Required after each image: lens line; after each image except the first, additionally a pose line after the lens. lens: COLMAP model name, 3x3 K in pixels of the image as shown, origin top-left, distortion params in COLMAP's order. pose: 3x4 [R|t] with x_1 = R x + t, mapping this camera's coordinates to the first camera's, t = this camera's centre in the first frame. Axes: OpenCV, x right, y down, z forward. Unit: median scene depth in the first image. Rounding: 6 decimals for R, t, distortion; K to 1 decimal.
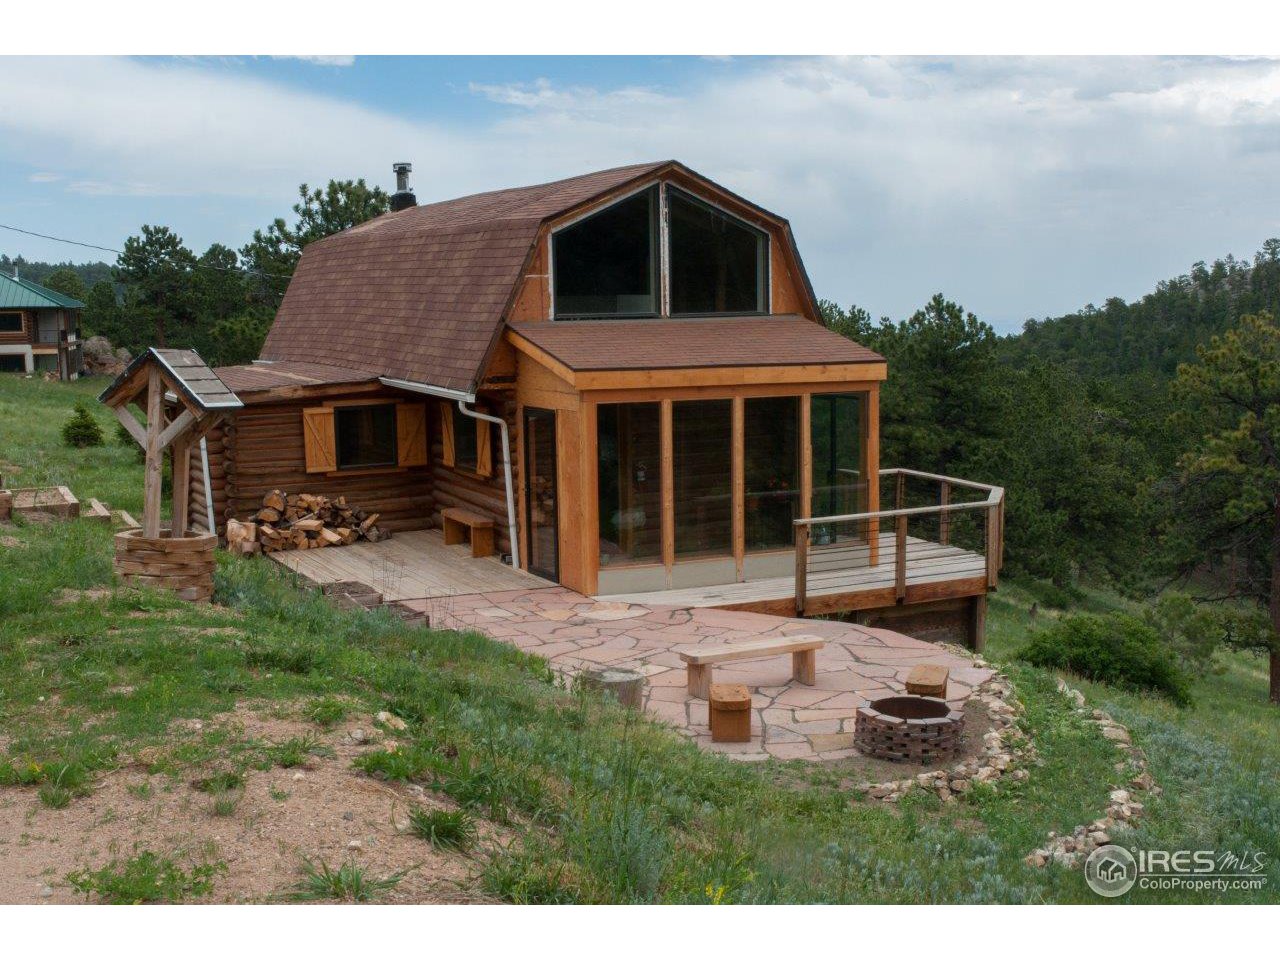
lens RADIAL K [[1529.2, 0, 640.6], [0, 1529.2, 498.6], [0, 0, 1]] dist [-0.057528, 0.000525]
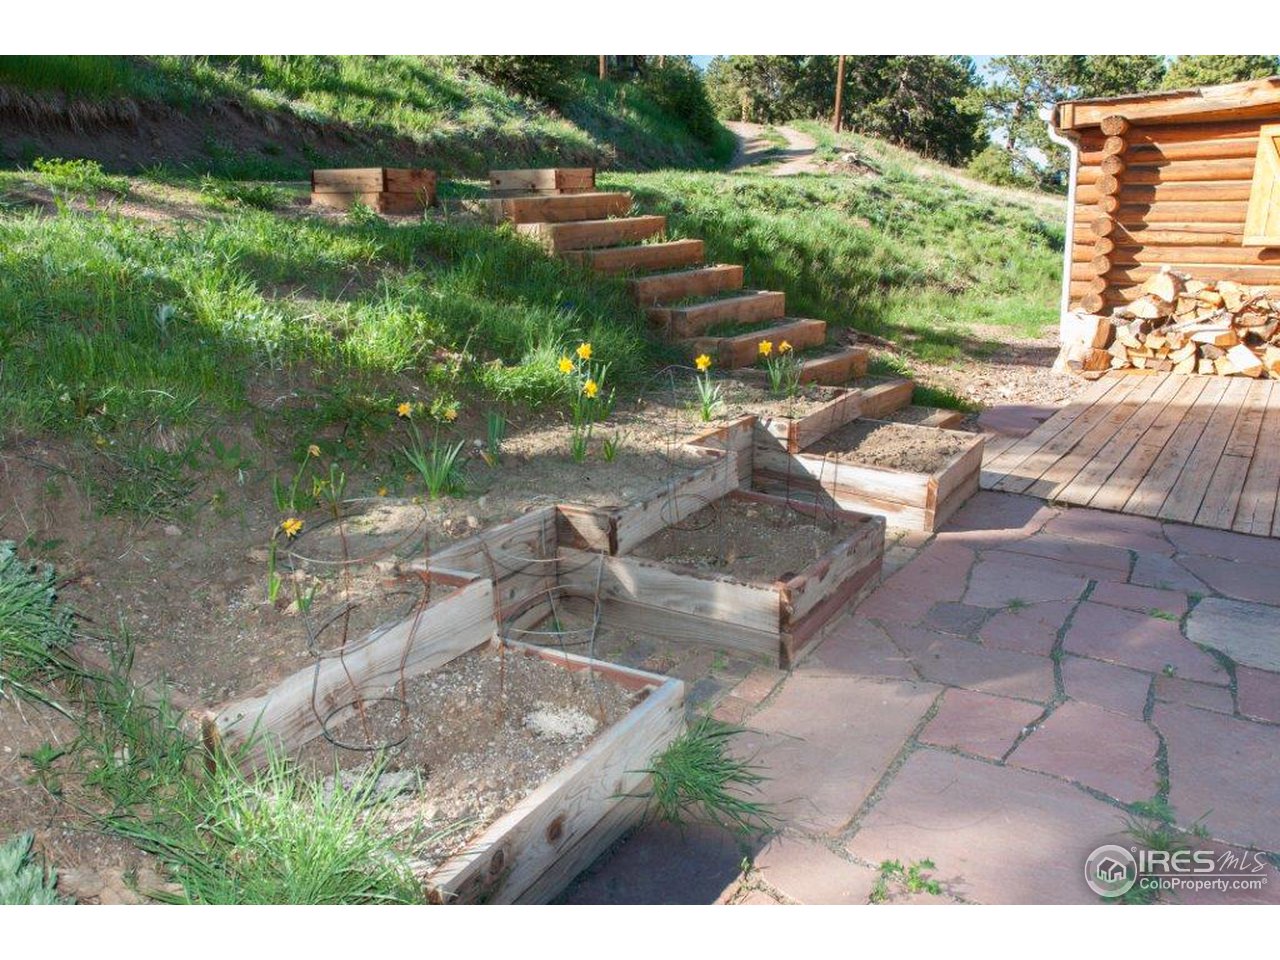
lens RADIAL K [[957.0, 0, 642.5], [0, 957.0, 486.5], [0, 0, 1]] dist [-0.035475, 0.049633]
pose [[0.486861, 0.259023, -0.834190, -0.005528], [-0.111655, 0.965640, 0.234674, 0.012790], [0.866314, -0.021112, 0.499054, 0.648869]]
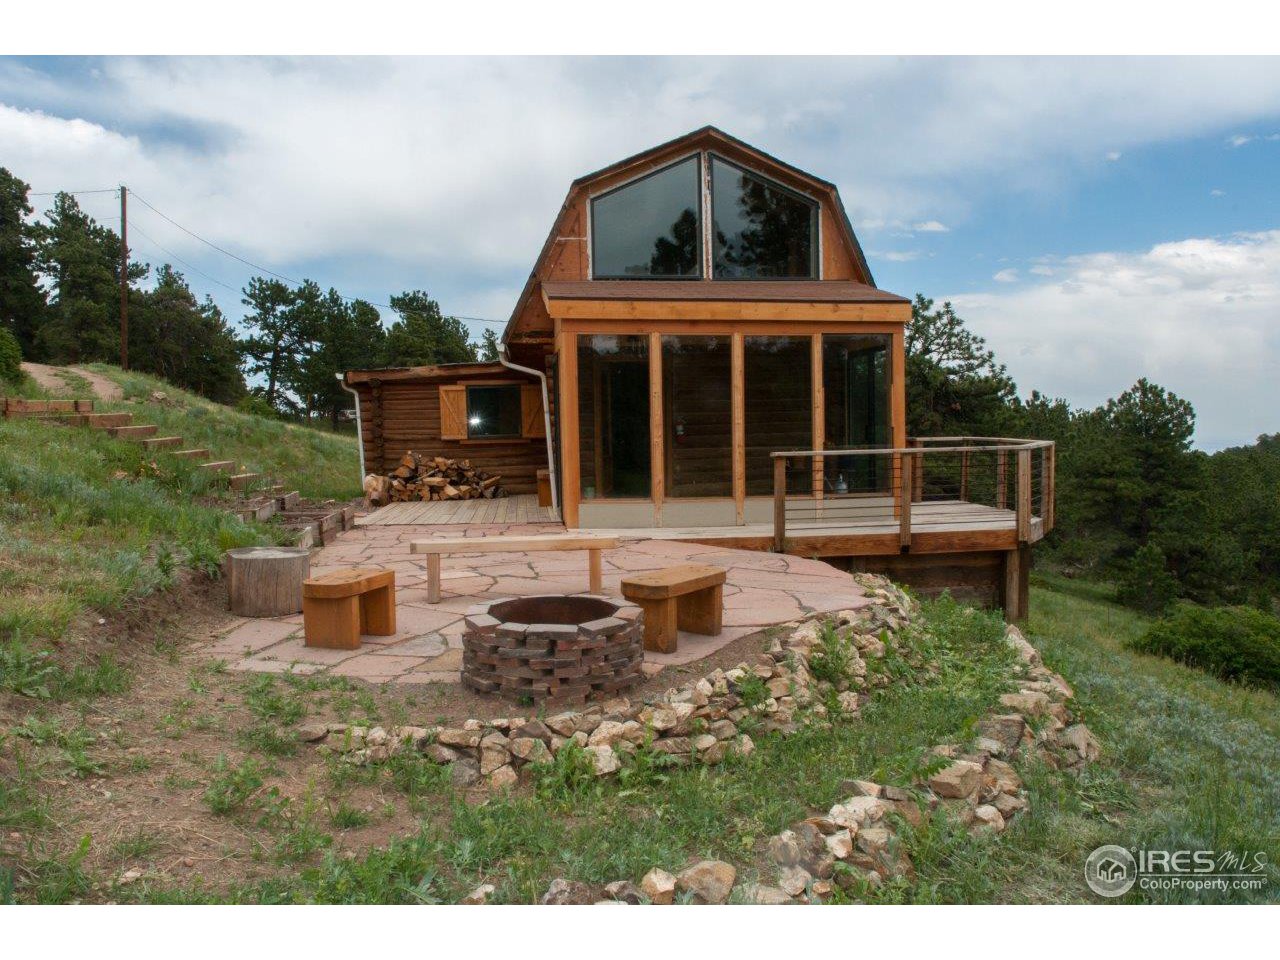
lens RADIAL K [[957.0, 0, 642.5], [0, 957.0, 486.5], [0, 0, 1]] dist [-0.035475, 0.049633]
pose [[0.946296, 0.015433, -0.322934, 0.180589], [-0.036127, 0.997652, -0.058183, 0.060314], [0.321278, 0.066725, 0.944631, 0.360710]]
